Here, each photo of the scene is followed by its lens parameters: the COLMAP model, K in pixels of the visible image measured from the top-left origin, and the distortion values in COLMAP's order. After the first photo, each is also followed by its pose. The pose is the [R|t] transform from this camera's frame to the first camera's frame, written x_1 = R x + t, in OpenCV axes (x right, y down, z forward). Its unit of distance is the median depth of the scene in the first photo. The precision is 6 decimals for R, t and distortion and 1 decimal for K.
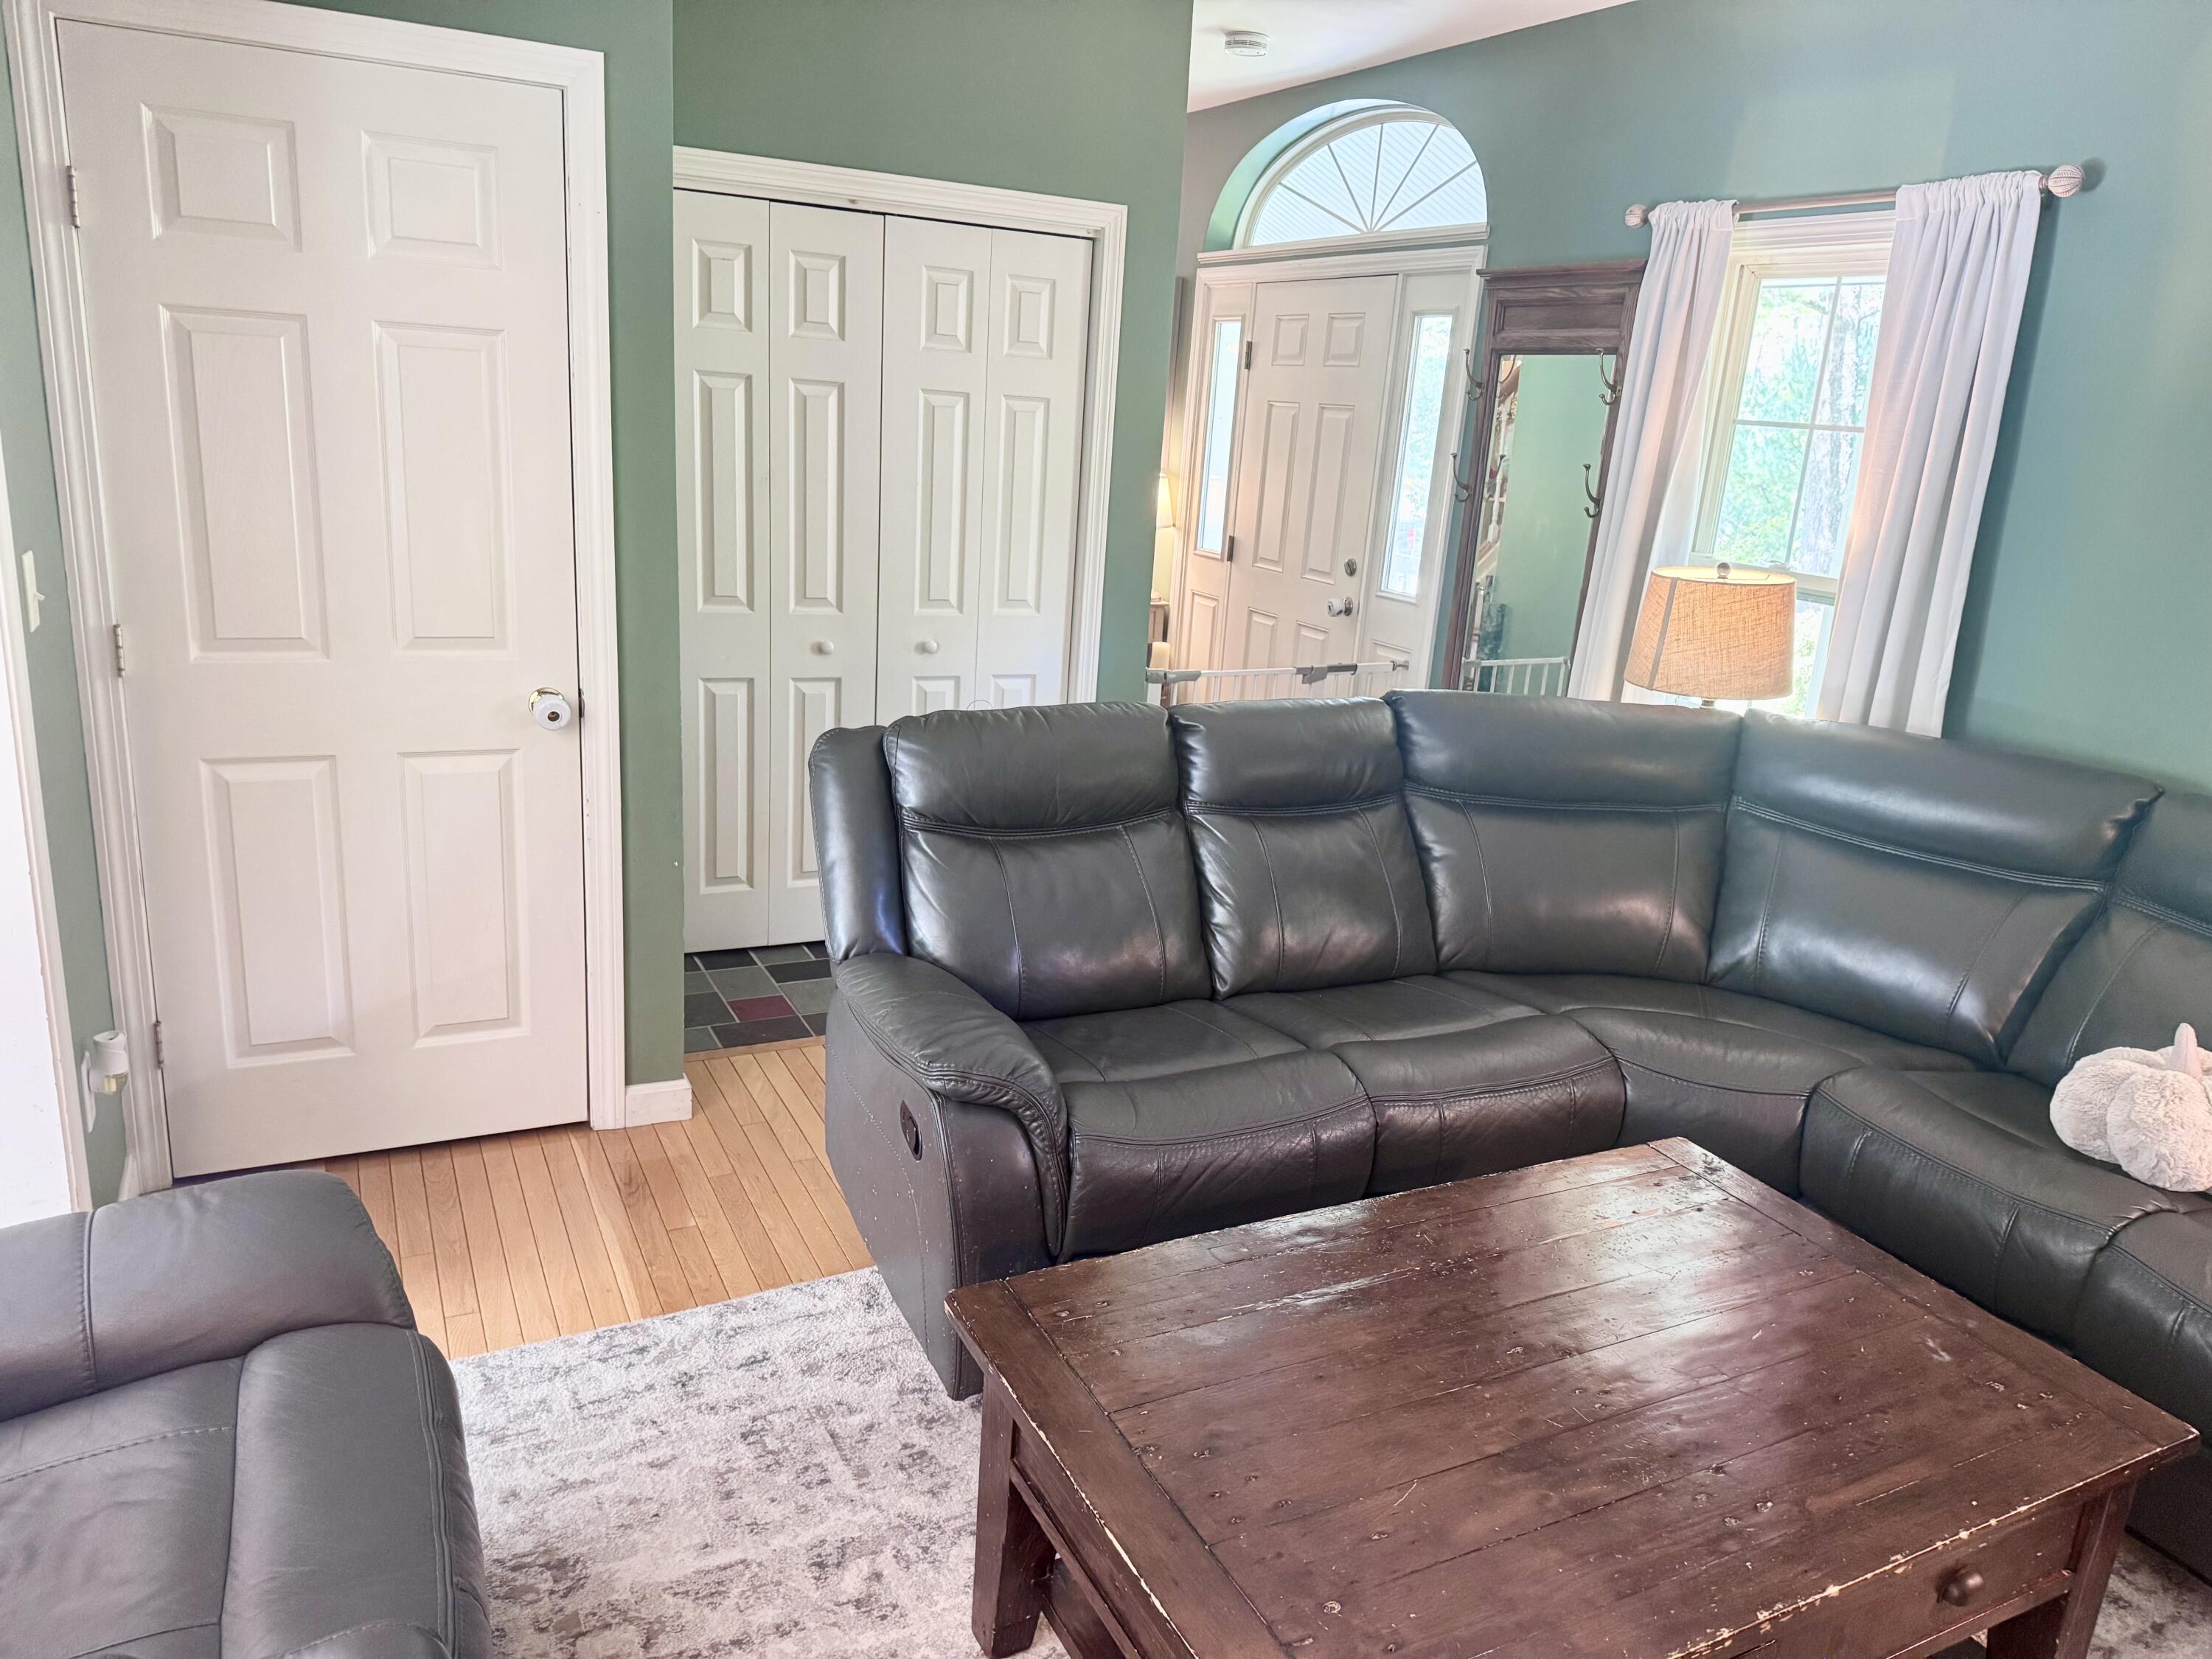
lens RADIAL K [[1561.1, 0, 1114.5], [0, 1561.1, 834.9], [0, 0, 1]] dist [0.067748, -0.091532]
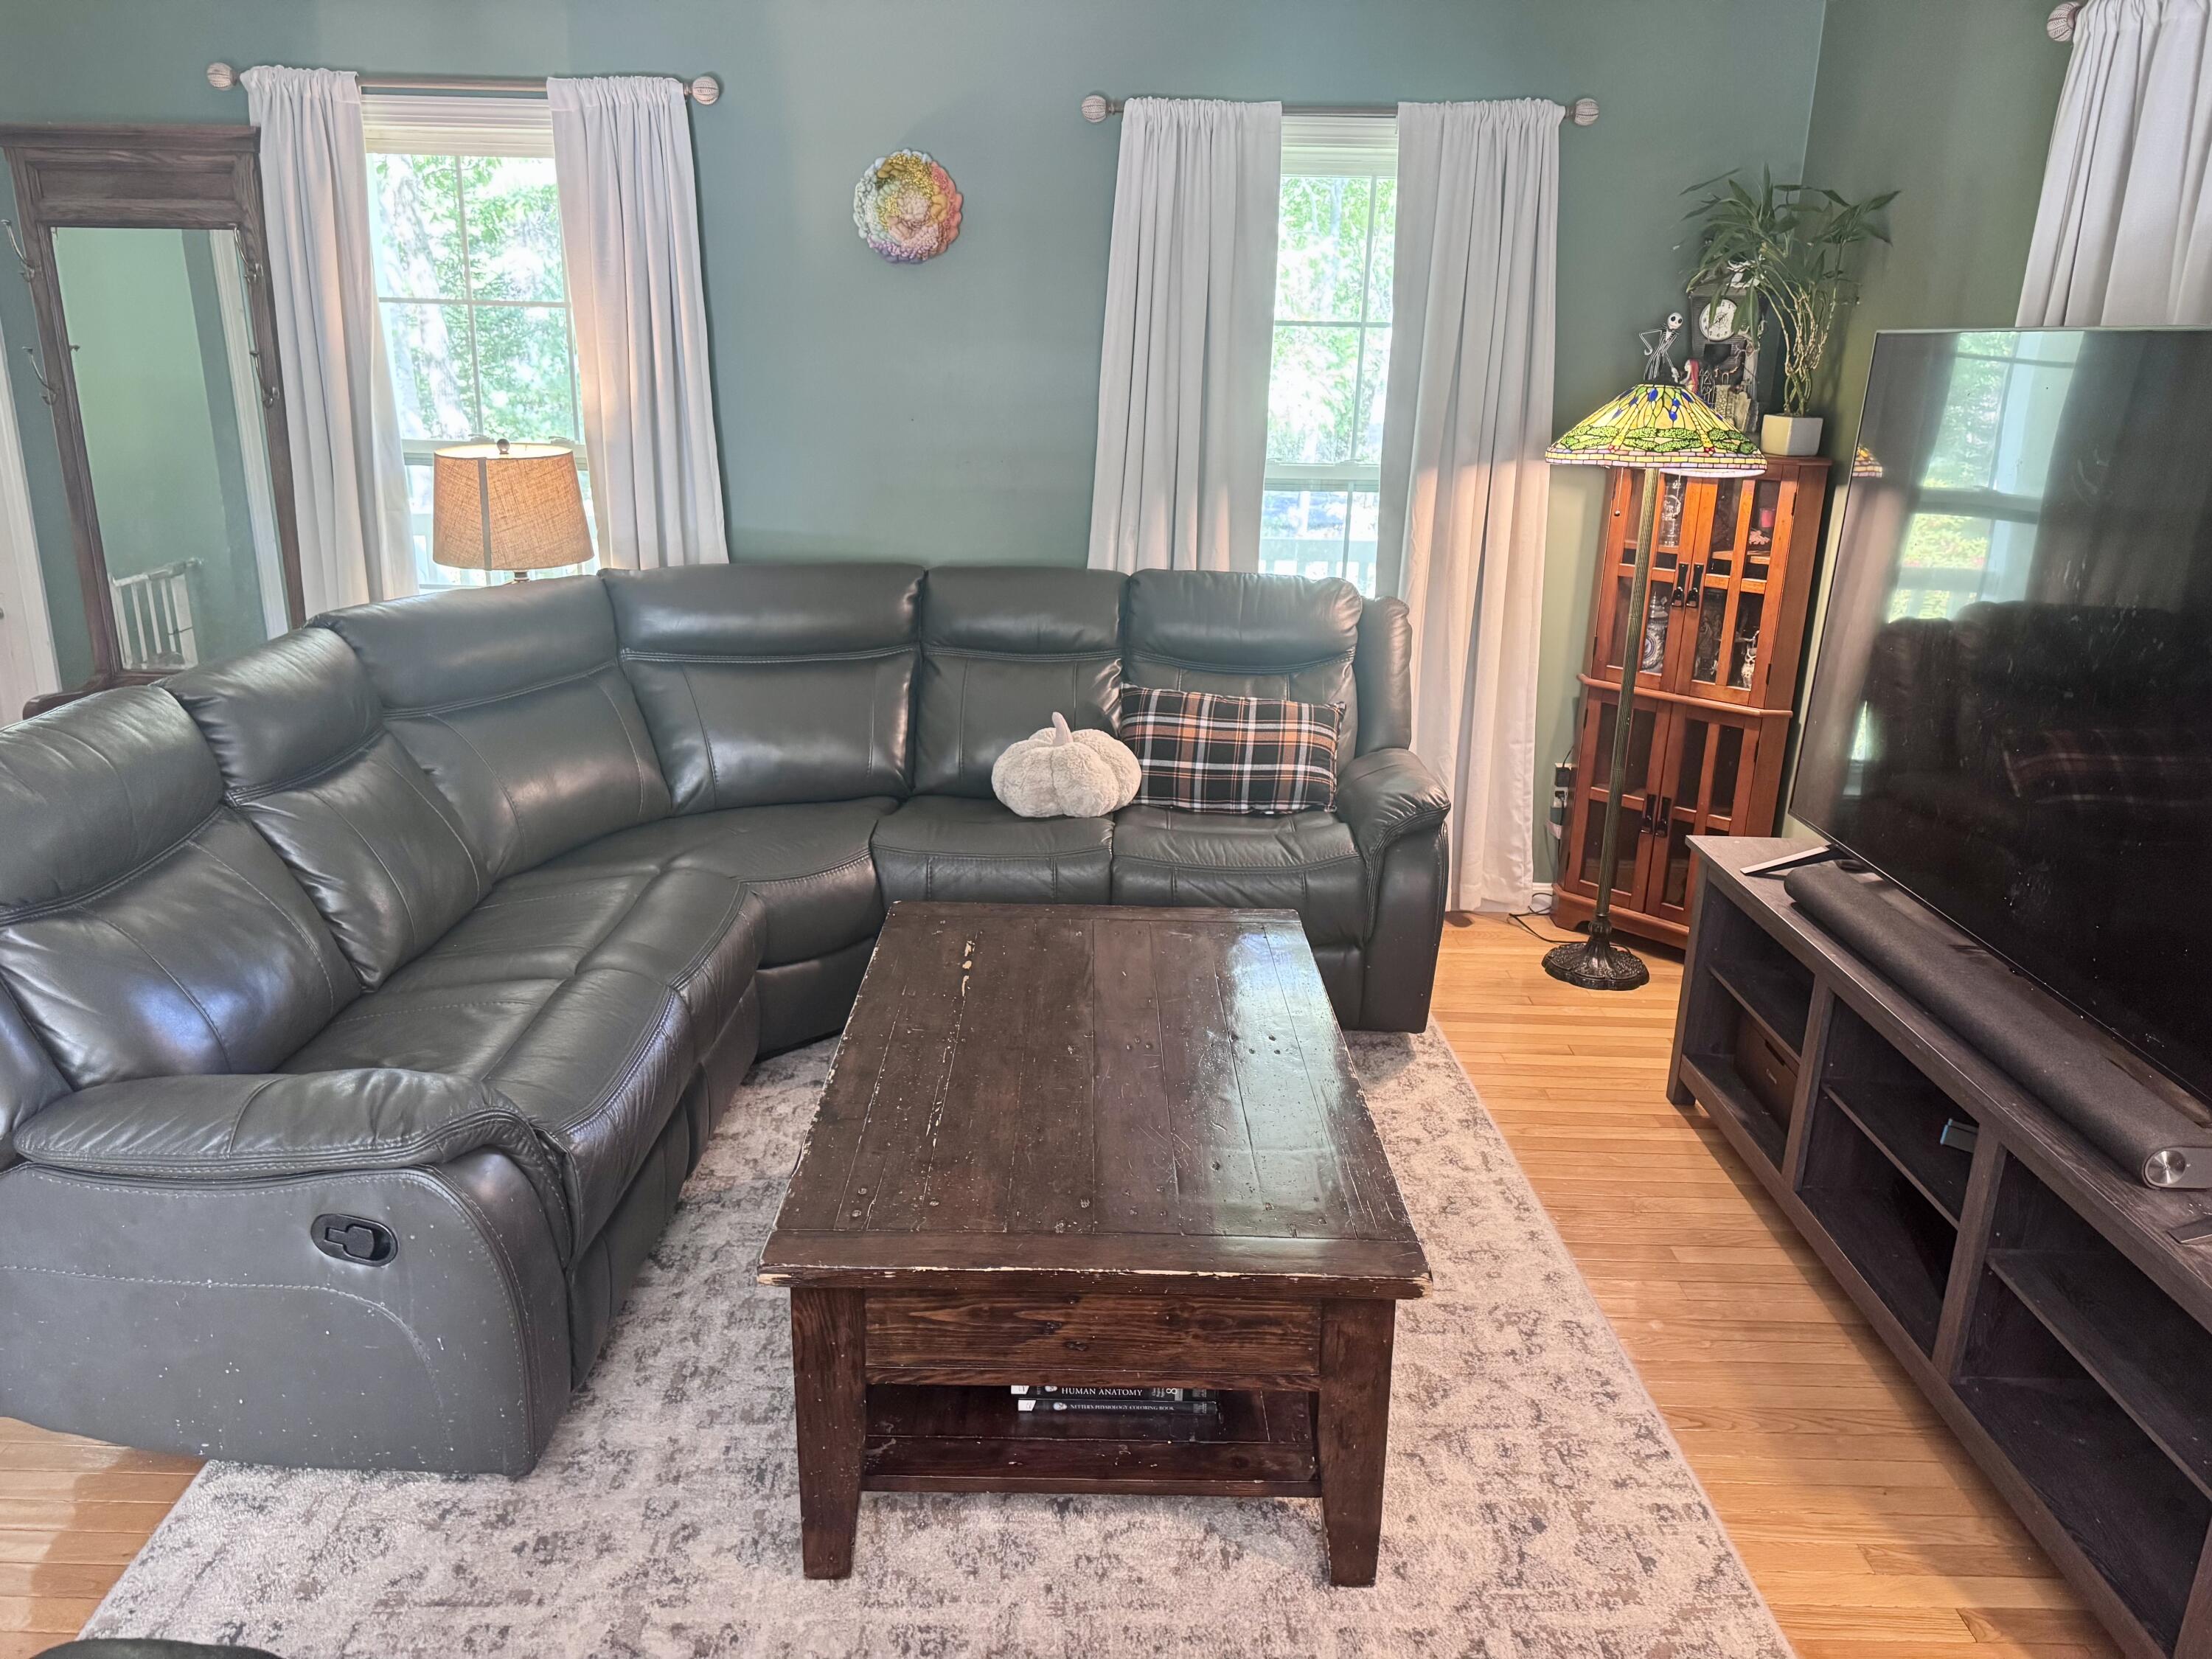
lens RADIAL K [[1561.1, 0, 1106.3], [0, 1561.1, 819.2], [0, 0, 1]] dist [0.067748, -0.091532]
pose [[0.447083, -0.311482, 0.838508, -0.421122], [0.246650, 0.943999, 0.219158, -0.070950], [-0.859815, 0.108836, 0.498872, 0.177817]]
